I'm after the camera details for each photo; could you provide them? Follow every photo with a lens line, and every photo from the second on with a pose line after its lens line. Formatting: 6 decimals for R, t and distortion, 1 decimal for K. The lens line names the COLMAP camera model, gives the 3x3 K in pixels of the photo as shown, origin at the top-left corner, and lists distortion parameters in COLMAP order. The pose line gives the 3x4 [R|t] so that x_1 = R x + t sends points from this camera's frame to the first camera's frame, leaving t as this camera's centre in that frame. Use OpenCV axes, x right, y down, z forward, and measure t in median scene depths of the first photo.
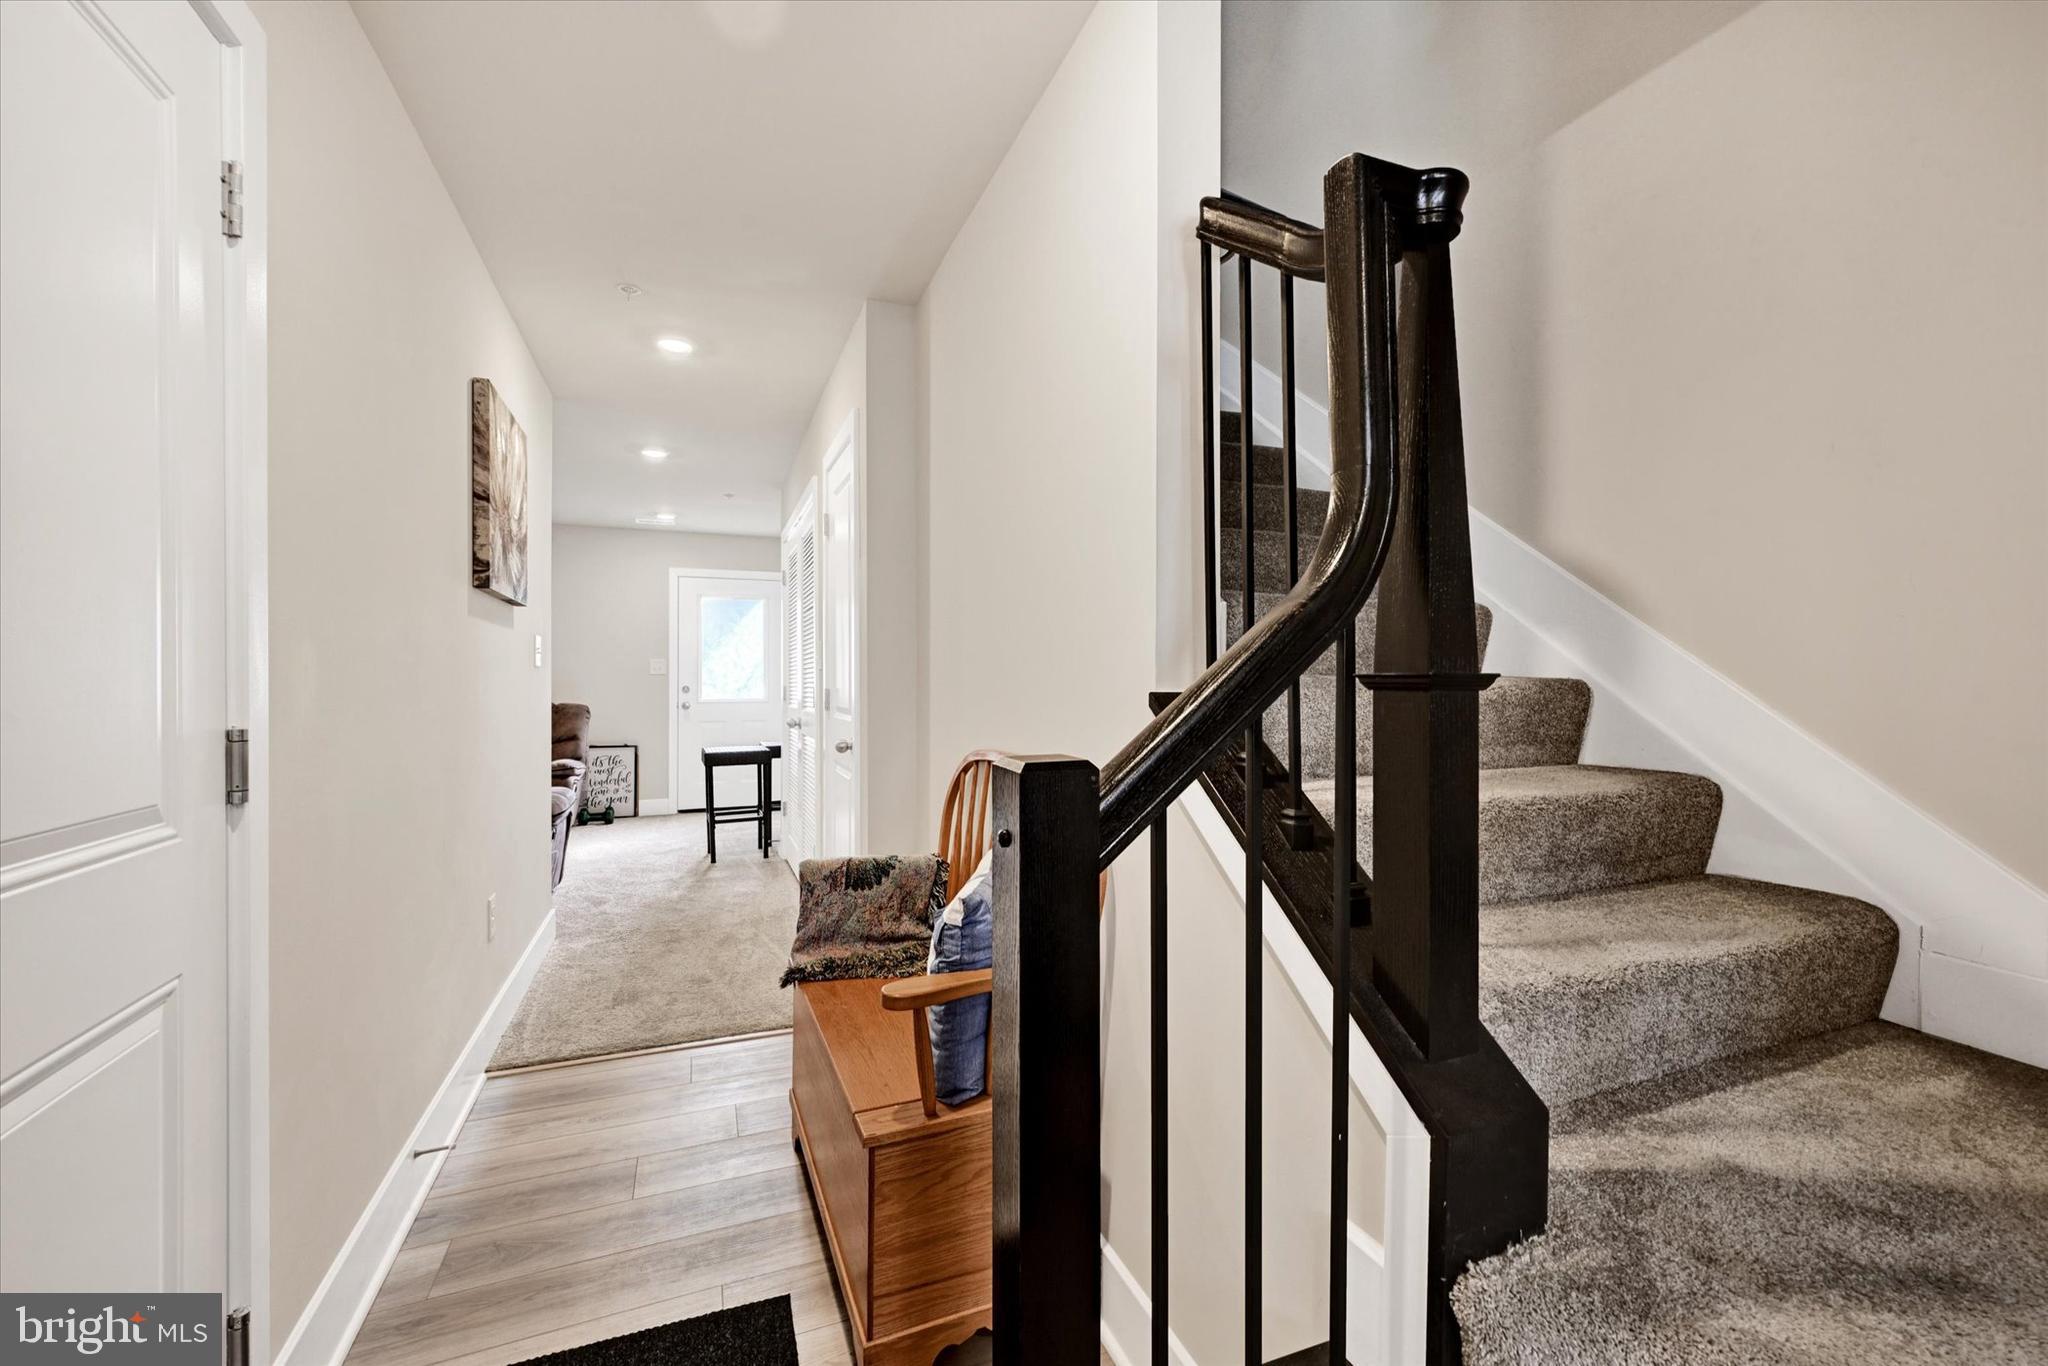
lens RADIAL K [[831.1, 0, 1029.4], [0, 831.1, 673.6], [0, 0, 1]] dist [-0.000597, -0.000677]
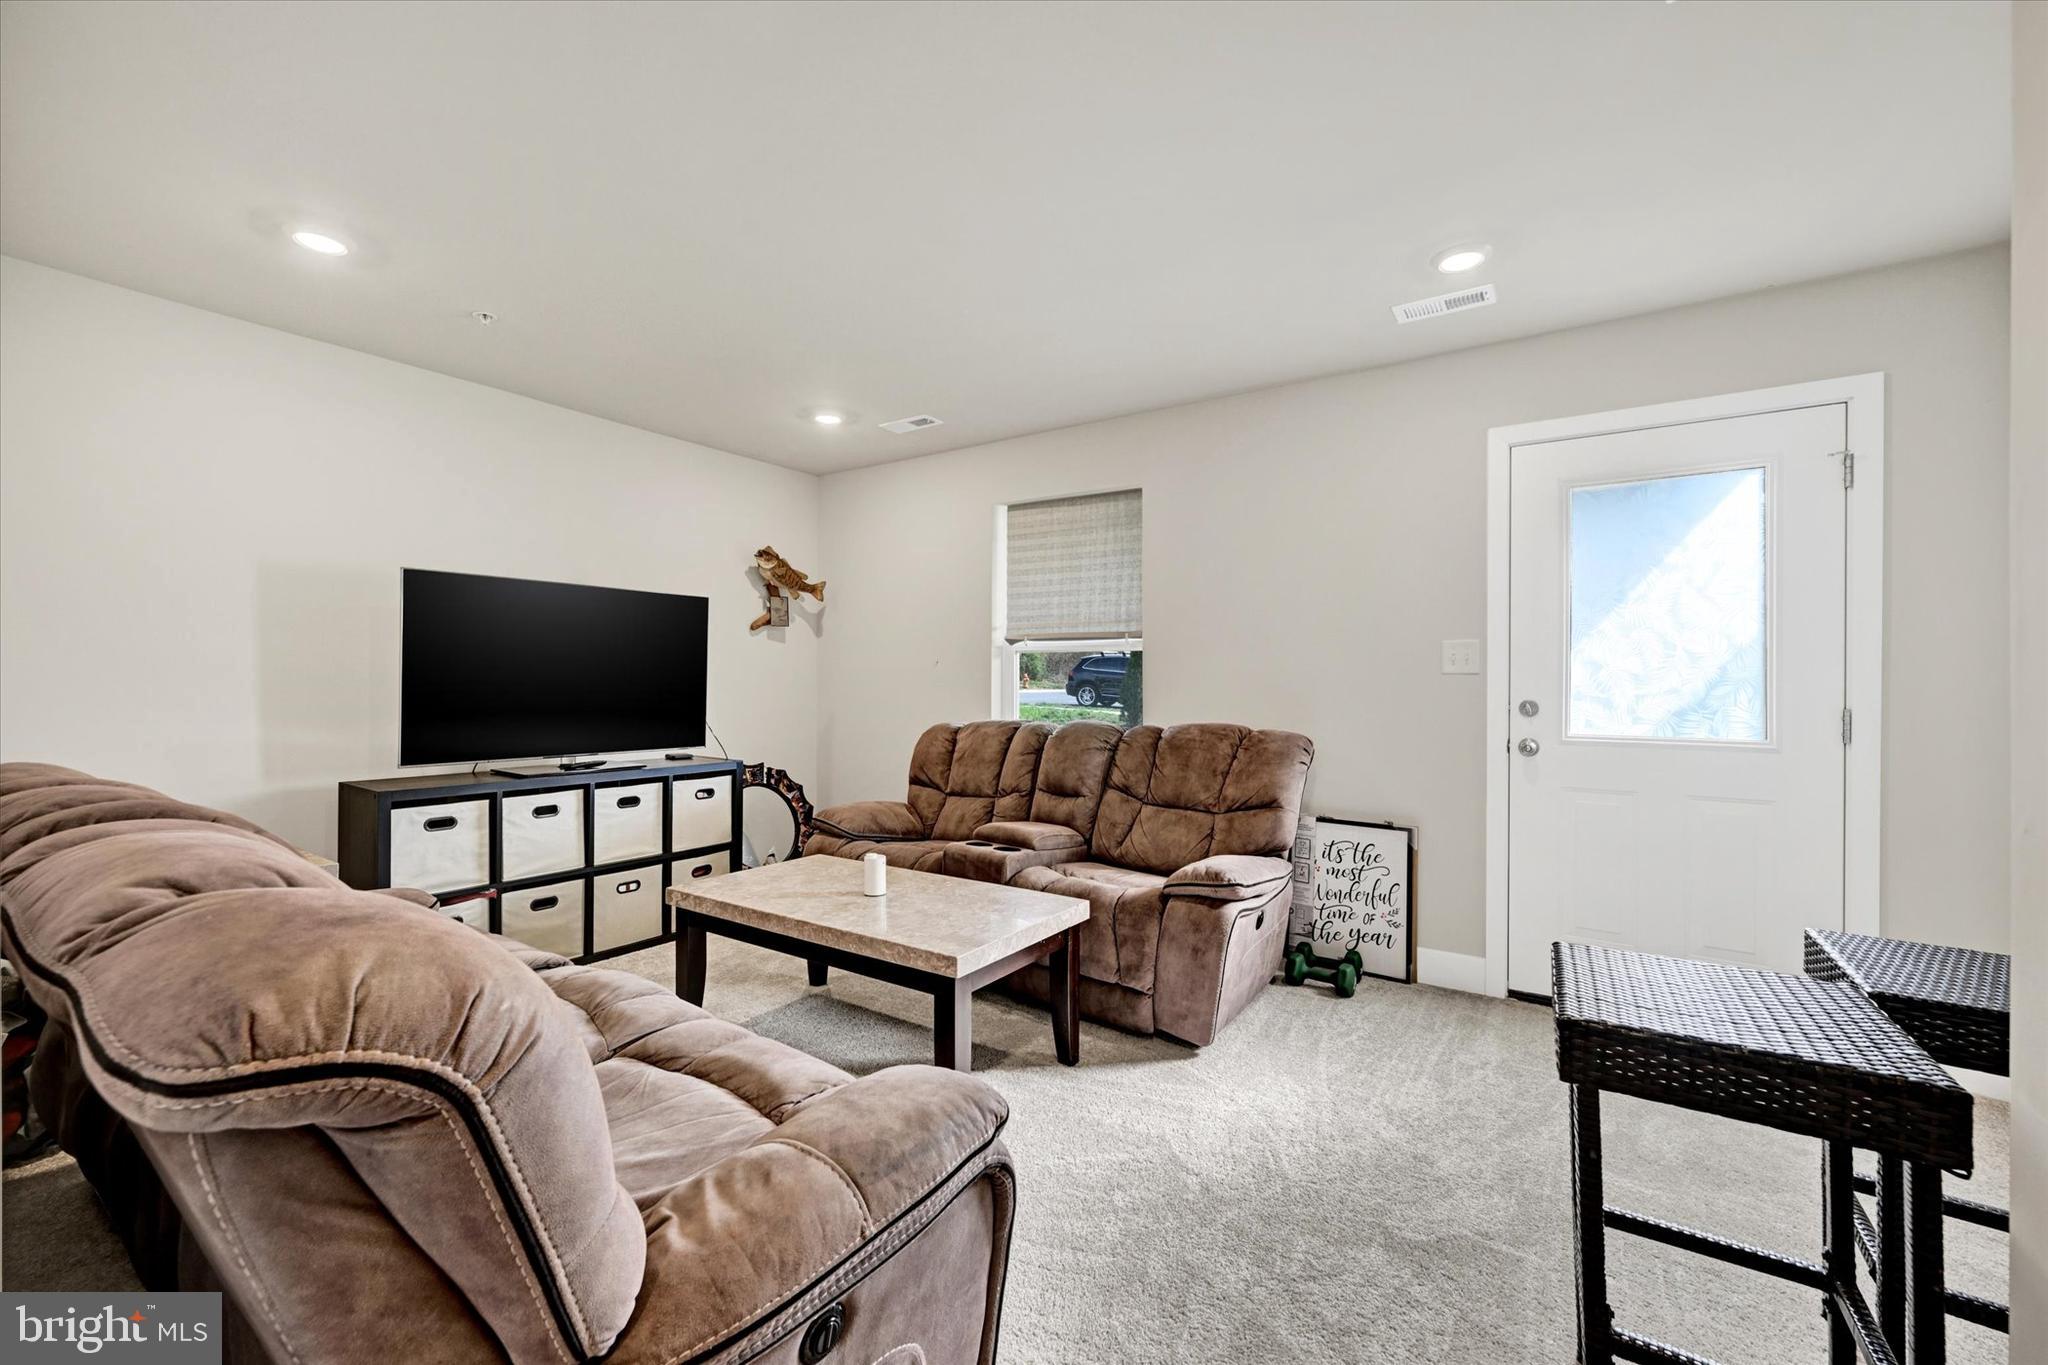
lens RADIAL K [[831.1, 0, 1013.3], [0, 831.1, 674.8], [0, 0, 1]] dist [-0.000597, -0.000677]
pose [[0.548291, -0.002288, -0.836284, -0.211477], [-0.001452, 0.999992, -0.003687, 0.004004], [0.836286, 0.003236, 0.548284, 0.569643]]
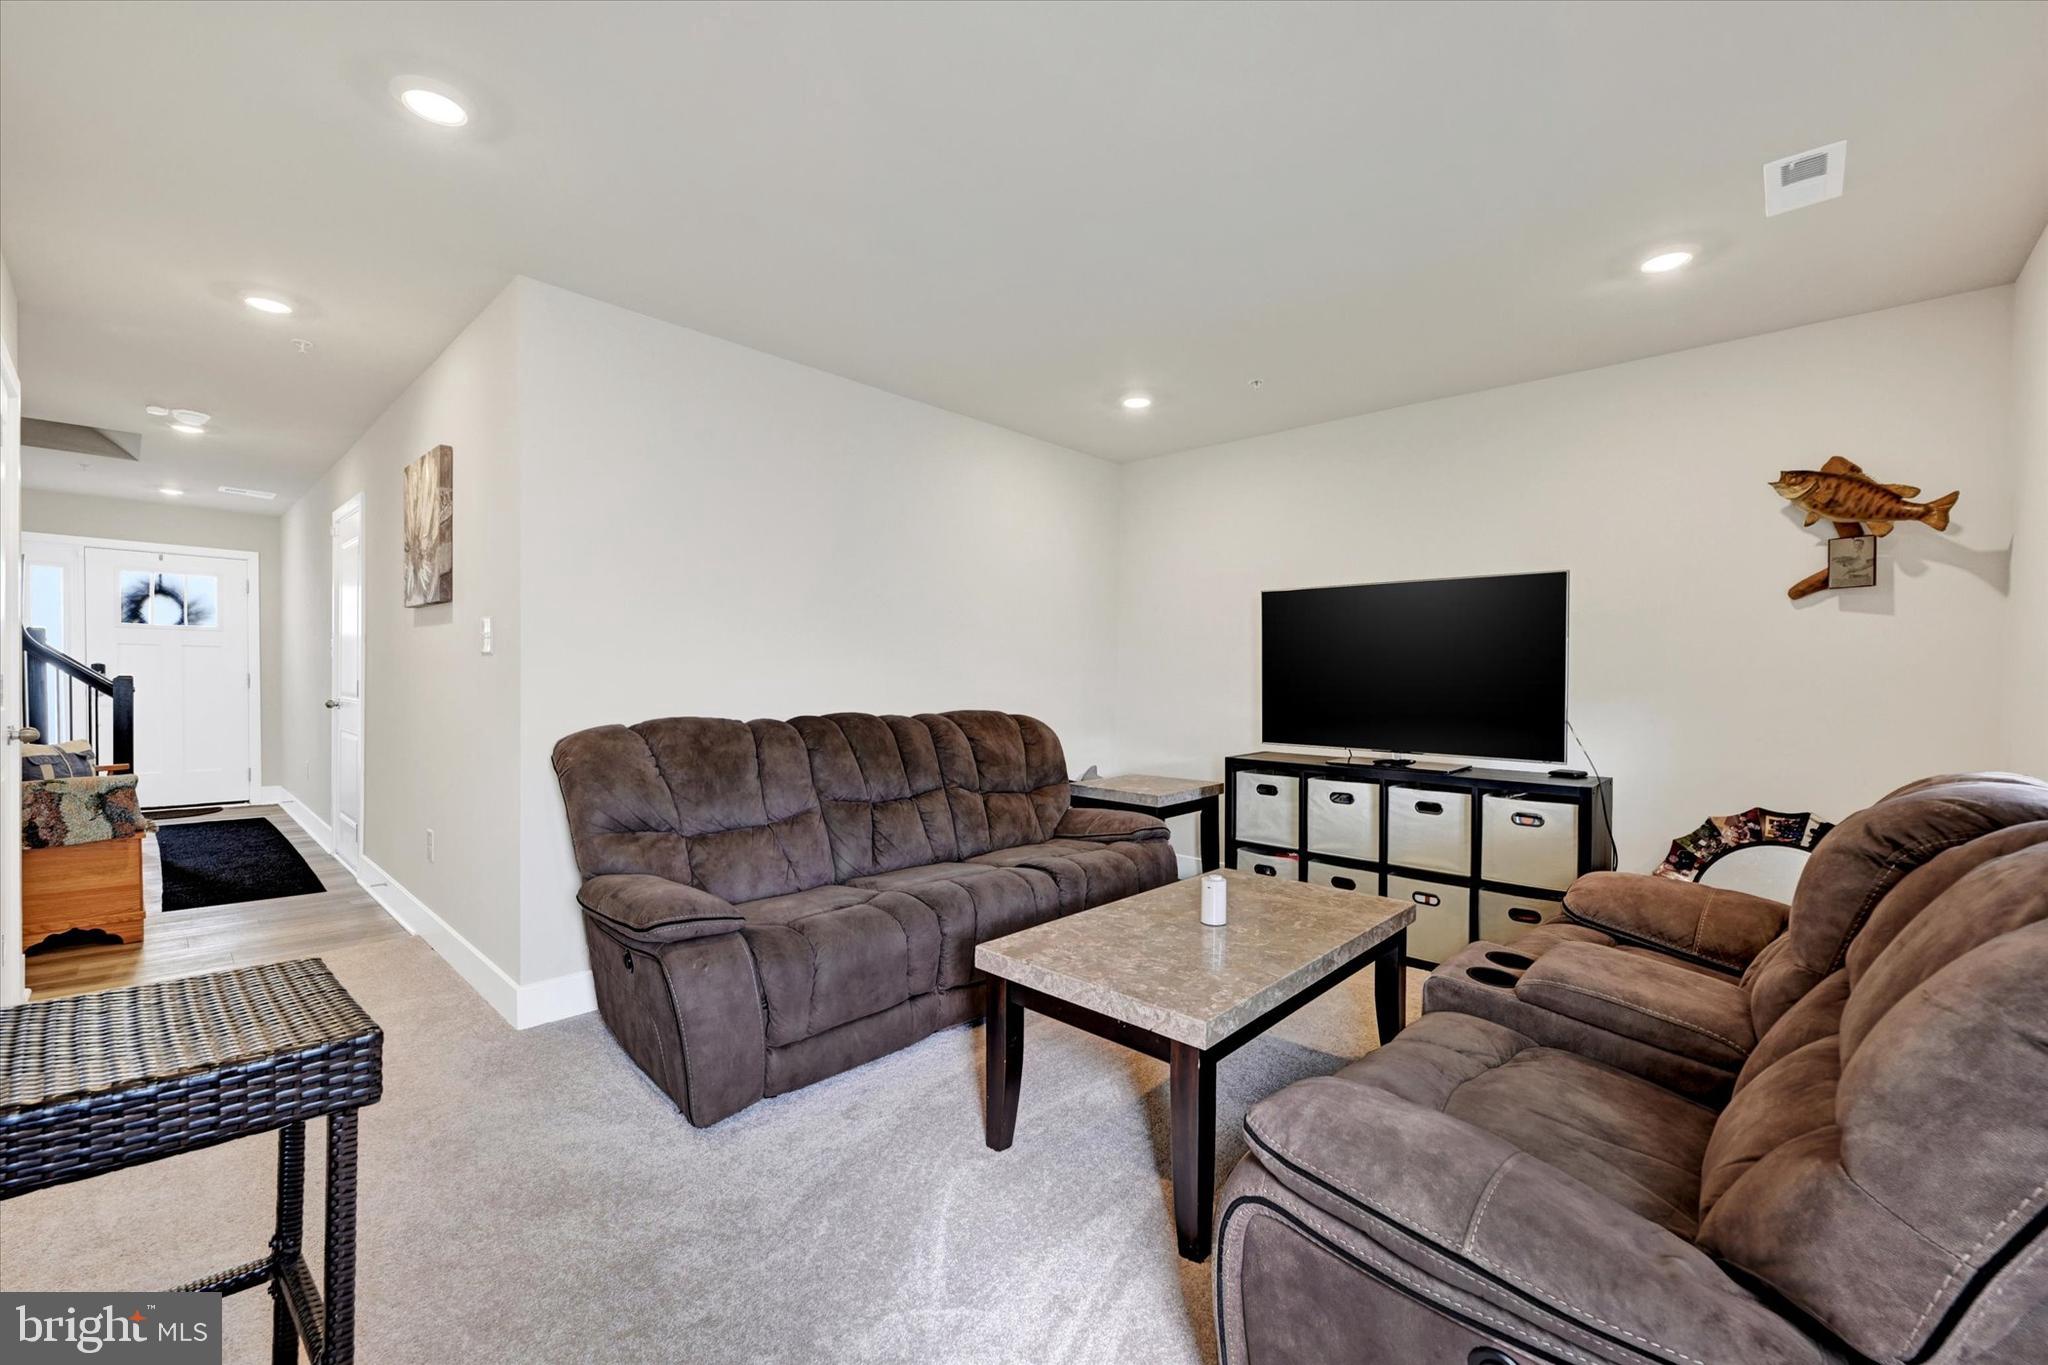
lens RADIAL K [[831.1, 0, 1006.5], [0, 831.1, 675.0], [0, 0, 1]] dist [-0.000597, -0.000677]
pose [[-0.908890, -0.000097, -0.417036, -0.363420], [0.000377, 0.999999, -0.001055, 0.004678], [0.417035, -0.001116, -0.908890, 1.025017]]
